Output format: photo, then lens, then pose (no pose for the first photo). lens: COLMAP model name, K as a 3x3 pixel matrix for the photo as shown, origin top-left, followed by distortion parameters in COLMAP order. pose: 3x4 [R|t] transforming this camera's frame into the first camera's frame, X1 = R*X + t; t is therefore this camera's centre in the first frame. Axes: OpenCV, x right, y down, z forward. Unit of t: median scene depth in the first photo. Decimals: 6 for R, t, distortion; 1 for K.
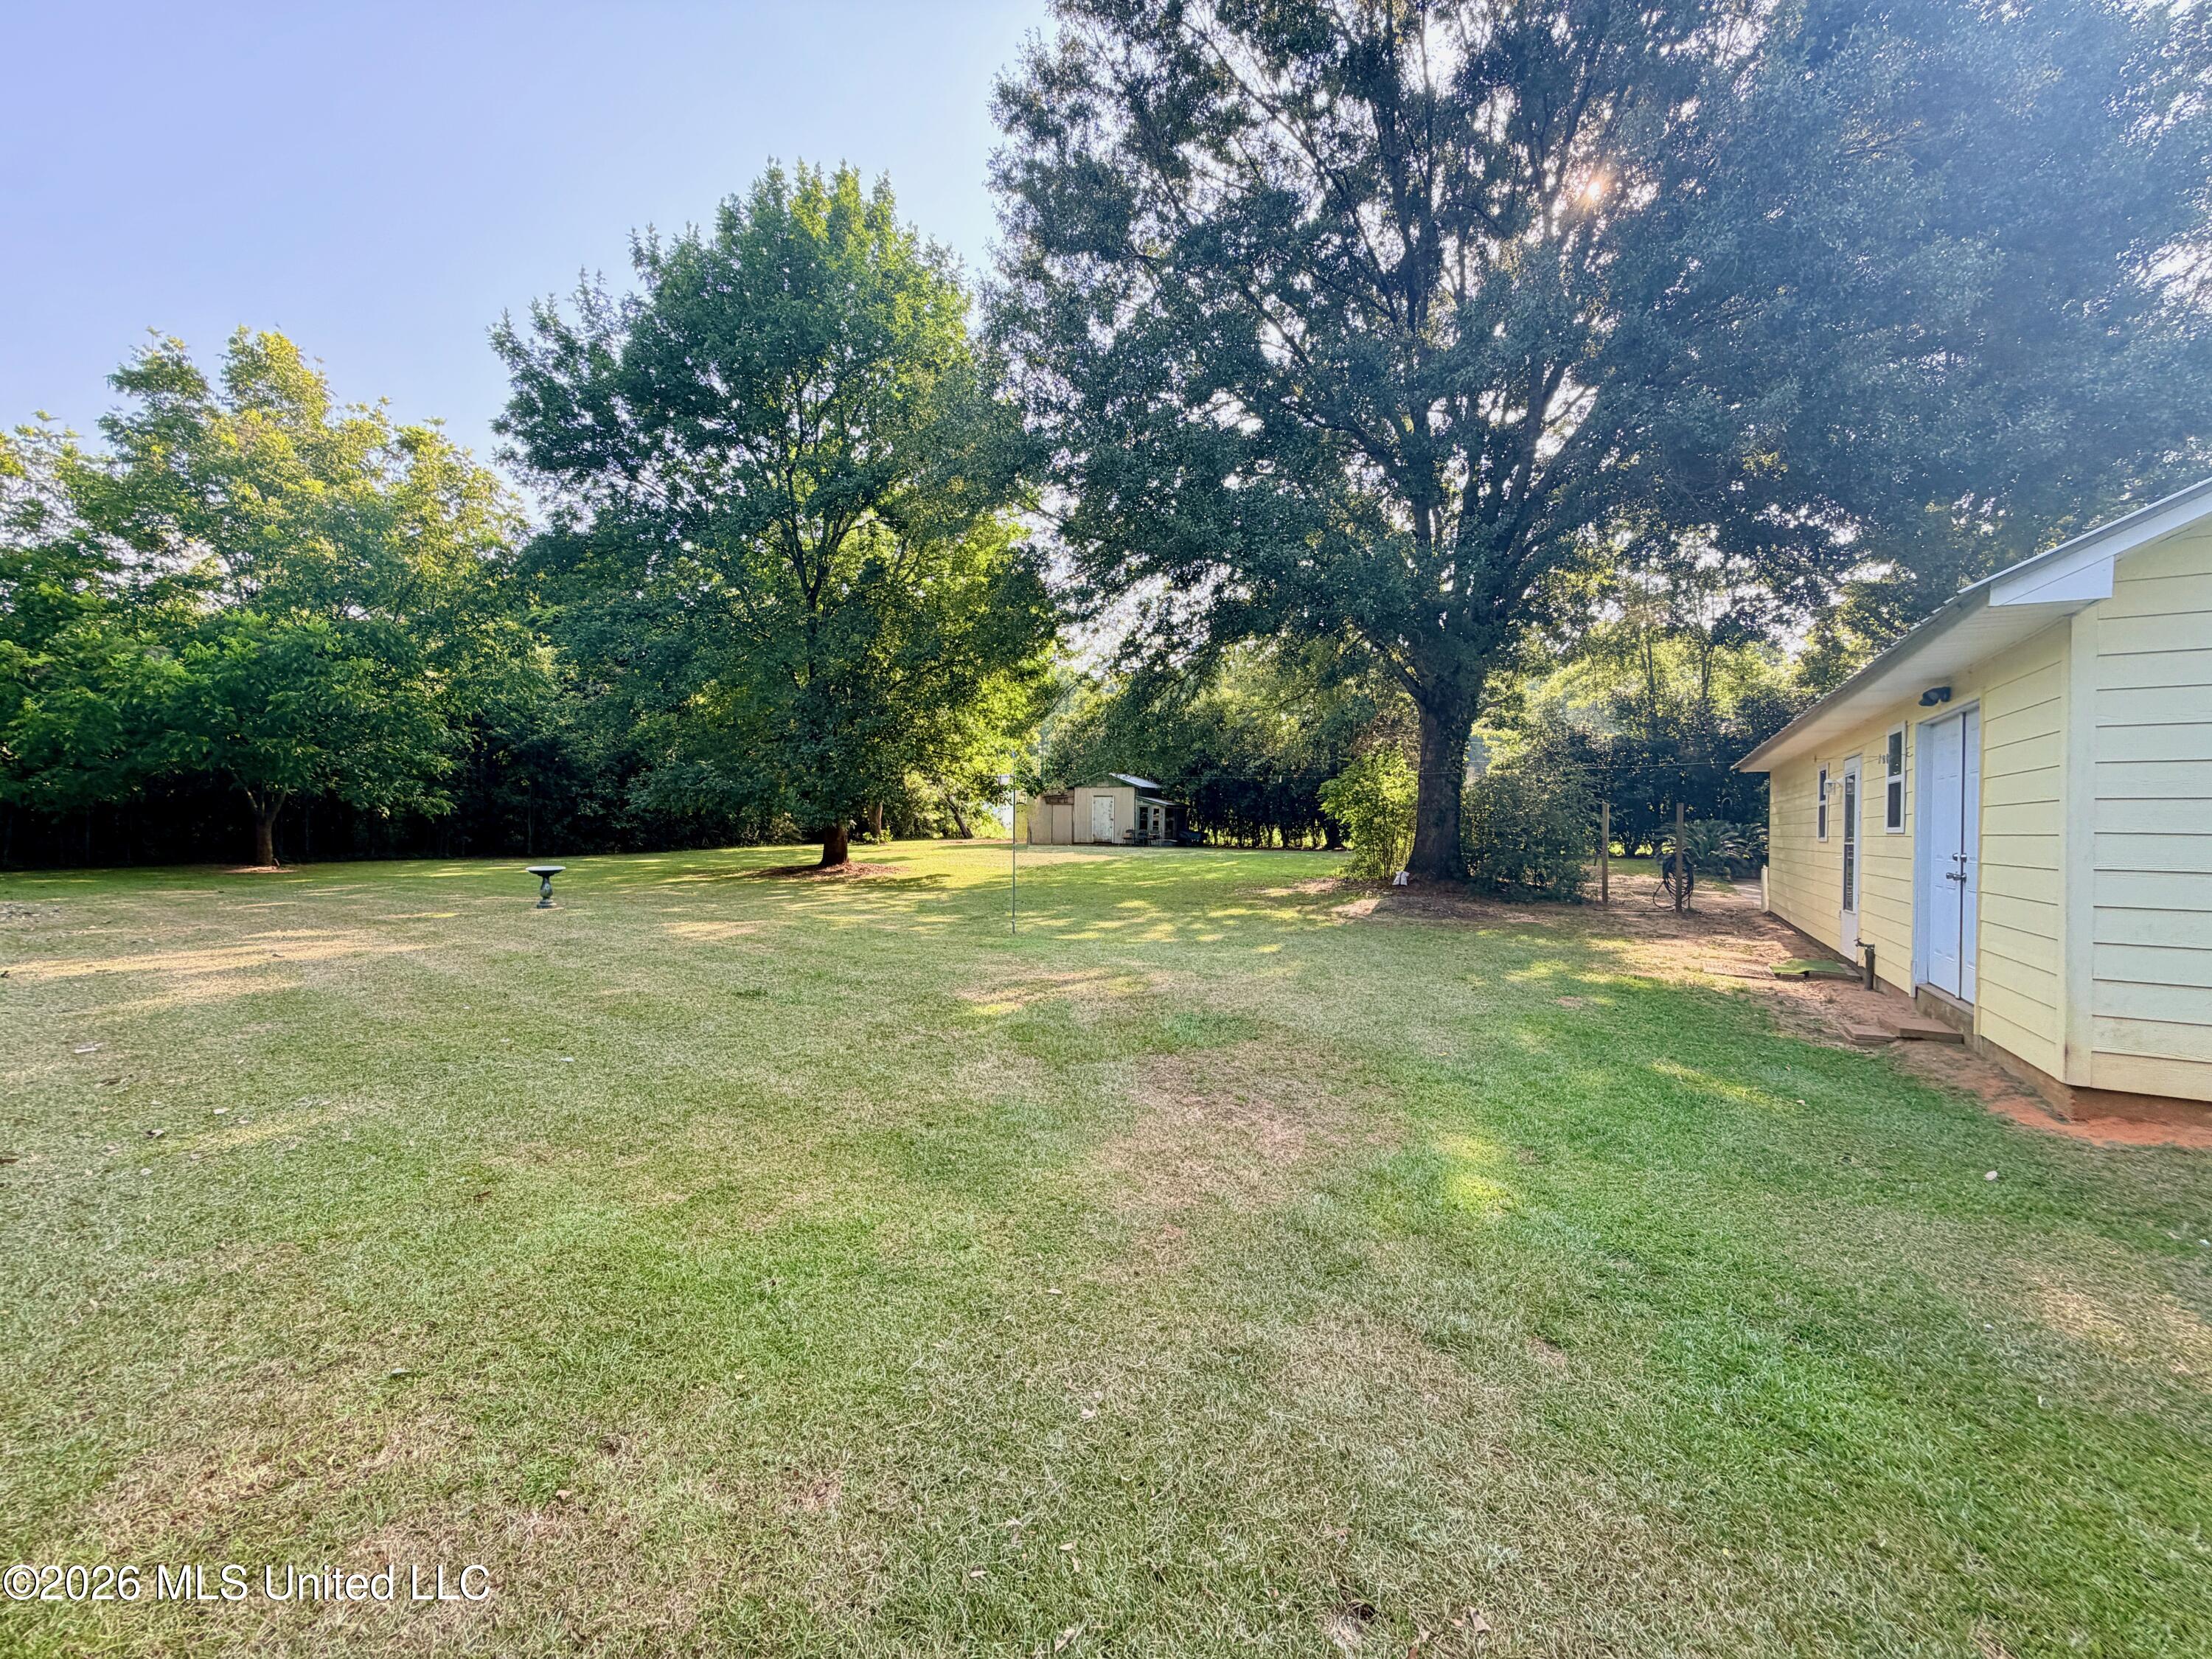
lens RADIAL K [[882.2, 0, 1100.3], [0, 882.2, 829.1], [0, 0, 1]] dist [-0.002153, -0.001006]
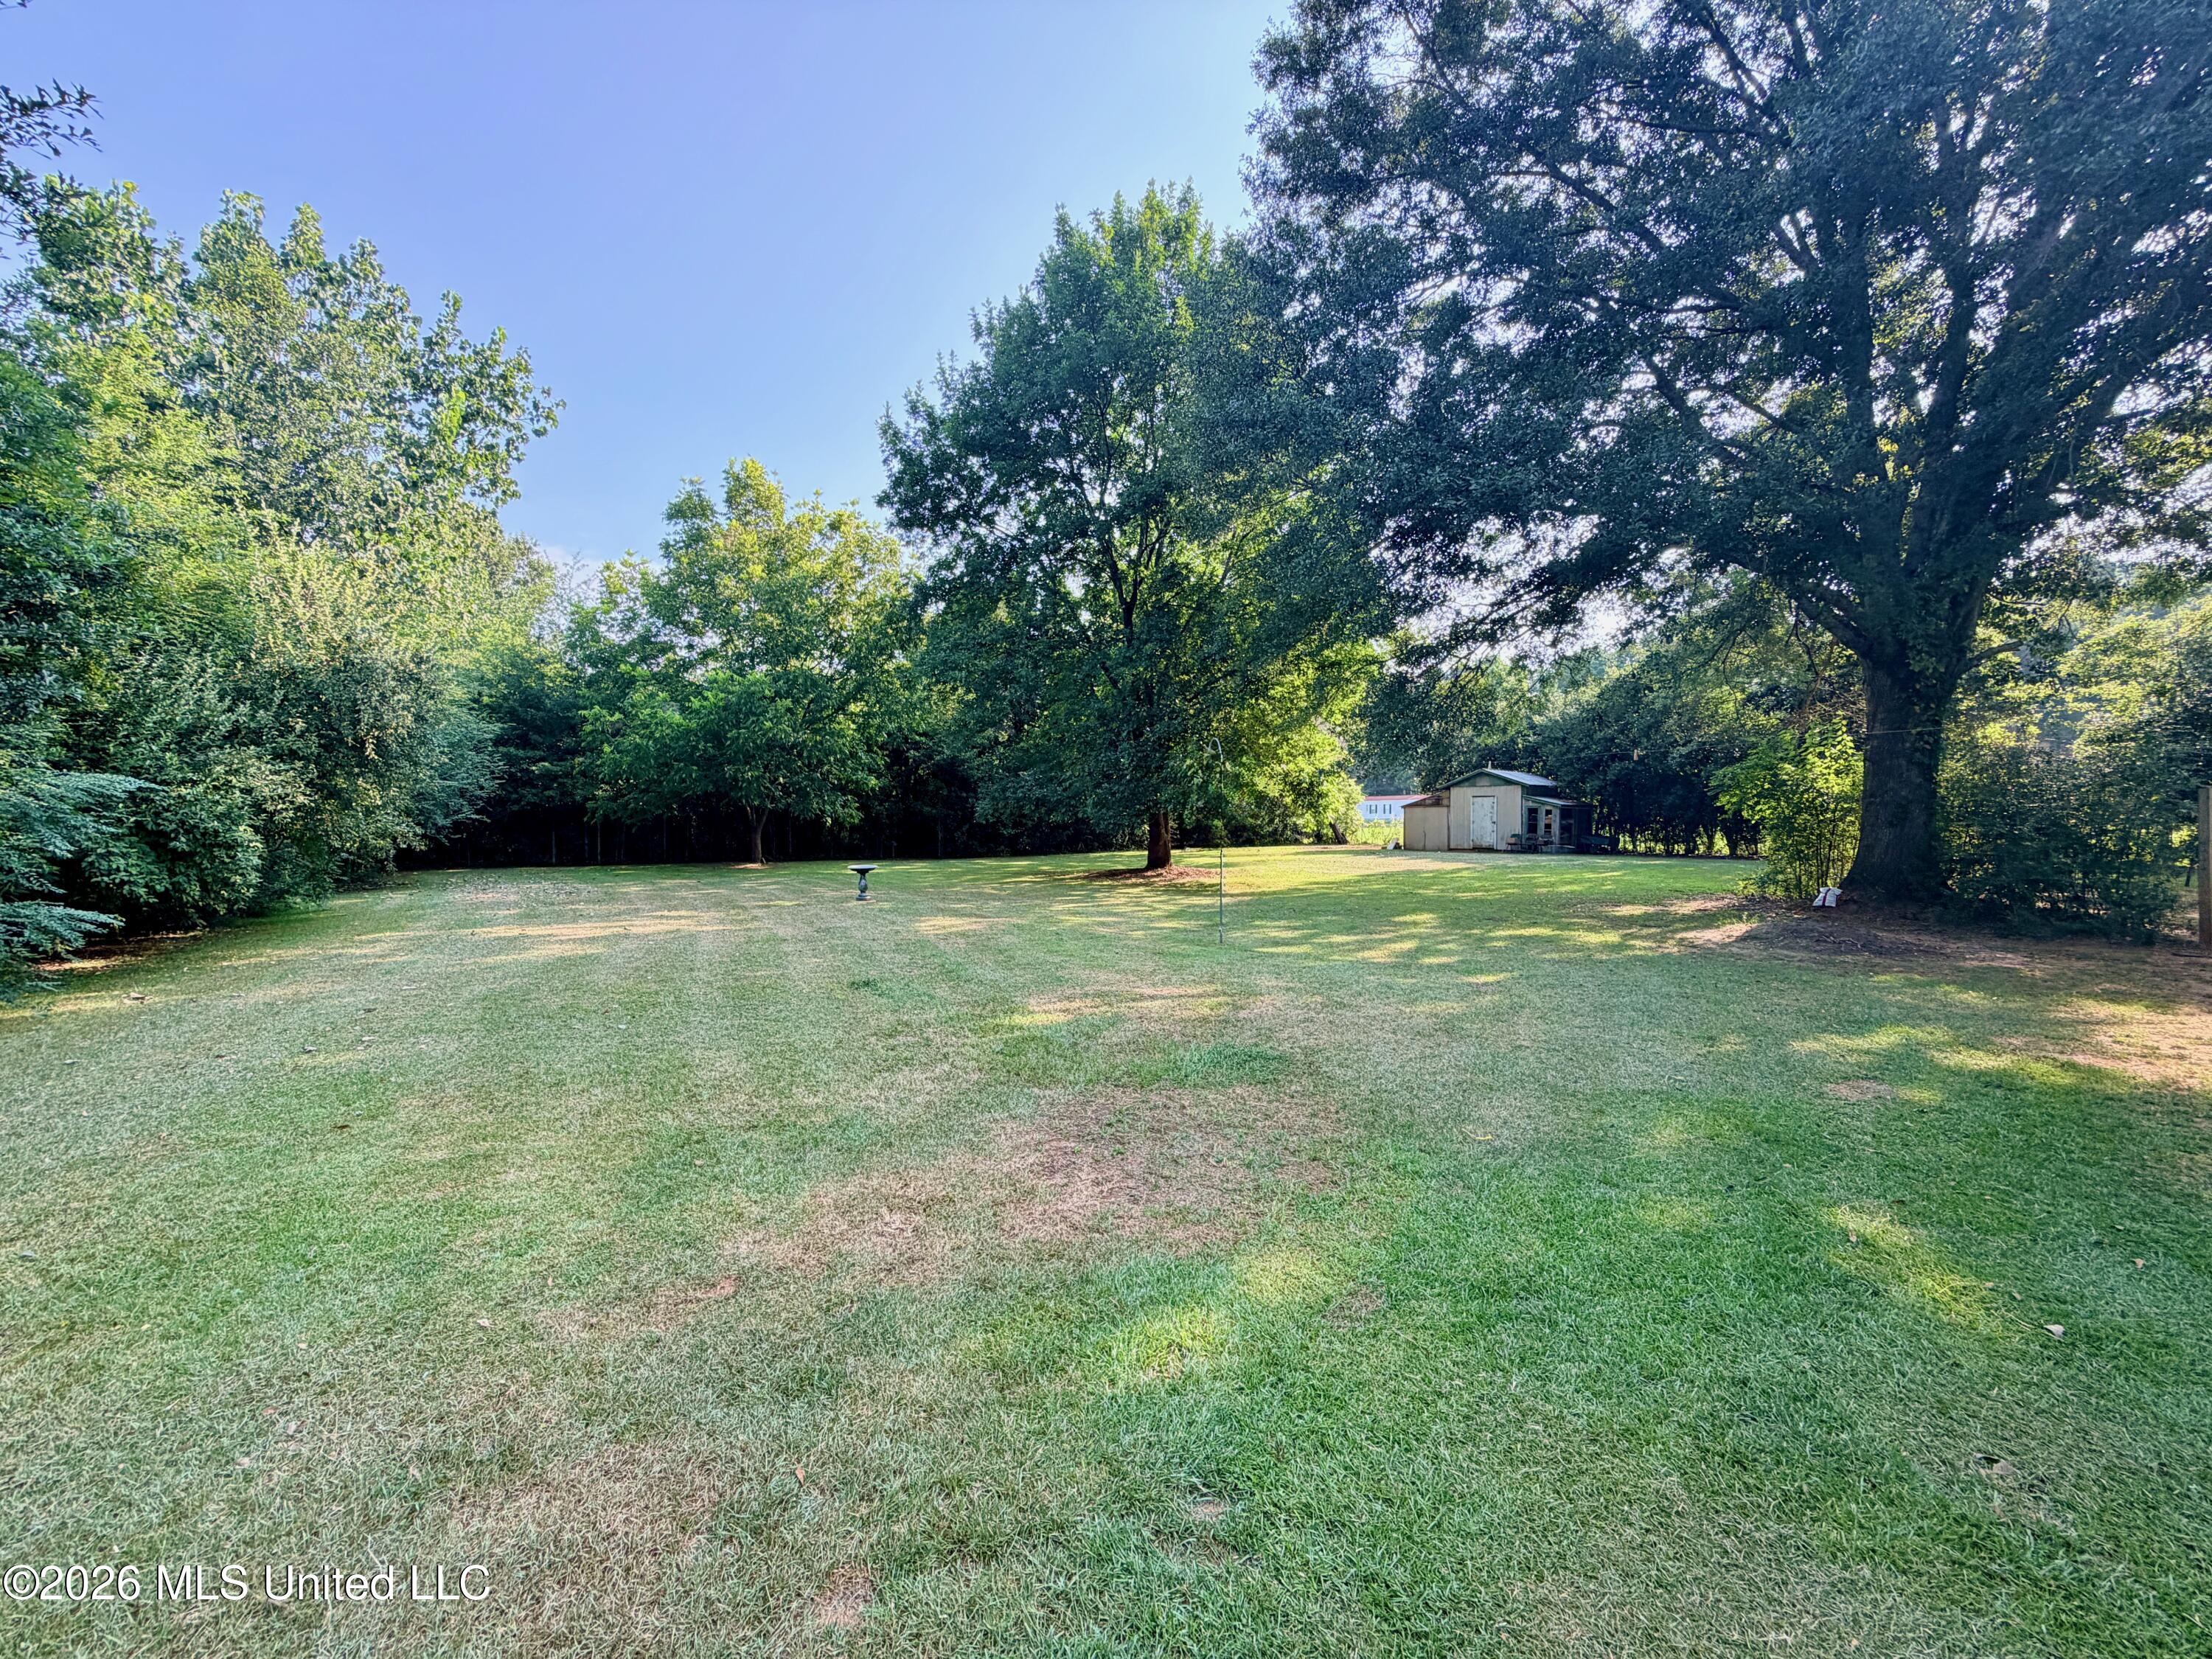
lens RADIAL K [[882.2, 0, 1106.0], [0, 882.2, 828.6], [0, 0, 1]] dist [-0.002153, -0.001006]
pose [[0.887547, -0.006948, -0.460665, 0.130951], [0.002859, 0.999950, -0.009574, 0.003873], [0.460708, 0.007180, 0.887522, 0.067989]]
